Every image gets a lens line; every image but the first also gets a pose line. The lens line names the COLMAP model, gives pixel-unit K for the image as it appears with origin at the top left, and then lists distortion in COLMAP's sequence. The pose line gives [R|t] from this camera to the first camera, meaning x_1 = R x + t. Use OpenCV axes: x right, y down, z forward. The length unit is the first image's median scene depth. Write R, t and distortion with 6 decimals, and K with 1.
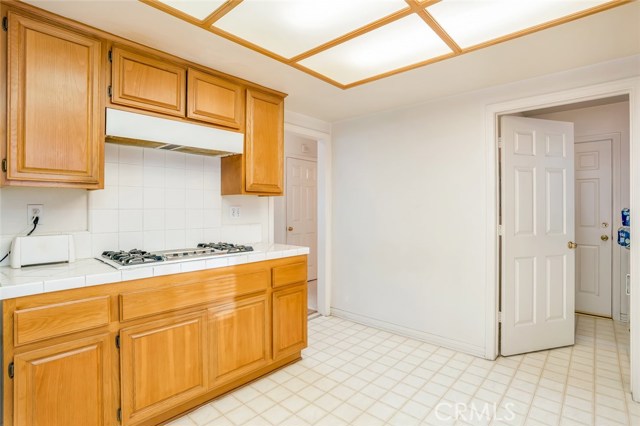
lens RADIAL K [[318.6, 0, 317.1], [0, 318.6, 208.1], [0, 0, 1]] dist [-0.073356, 0.034875]
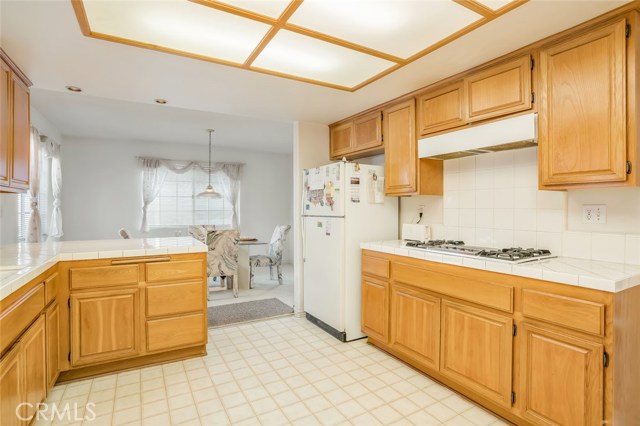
lens RADIAL K [[318.6, 0, 317.1], [0, 318.6, 208.1], [0, 0, 1]] dist [-0.073356, 0.034875]
pose [[-0.308444, 0.000183, -0.951243, 0.669184], [-0.000603, 1.000000, 0.000388, 0.001188], [0.951242, 0.000693, -0.308443, 0.737102]]
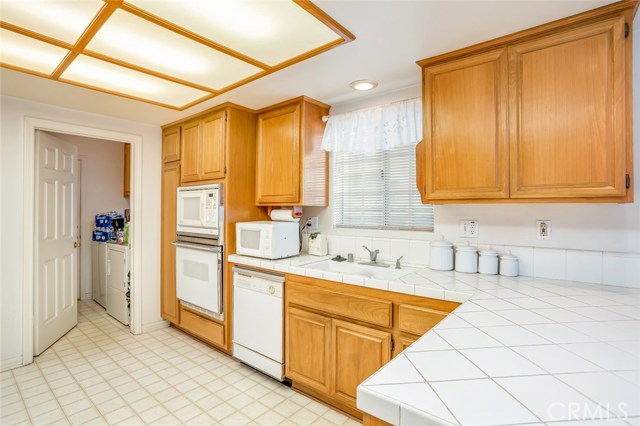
lens RADIAL K [[318.6, 0, 317.1], [0, 318.6, 208.1], [0, 0, 1]] dist [-0.073356, 0.034875]
pose [[-0.040829, 0.004998, 0.999154, -0.546332], [-0.004519, 0.999976, -0.005187, -0.031550], [-0.999156, -0.004727, -0.040806, 0.089860]]
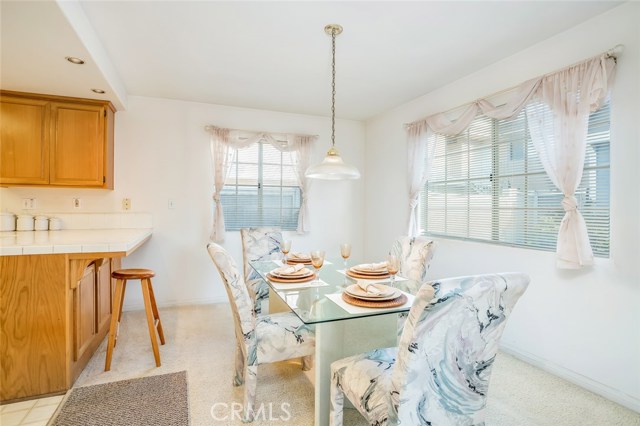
lens RADIAL K [[323.0, 0, 316.8], [0, 323.0, 209.4], [0, 0, 1]] dist [-0.077399, 0.036682]
pose [[-0.908288, -0.007645, 0.418275, -1.380635], [-0.006255, 0.999969, 0.004695, 0.028799], [-0.418299, 0.001648, -0.908308, 0.329303]]
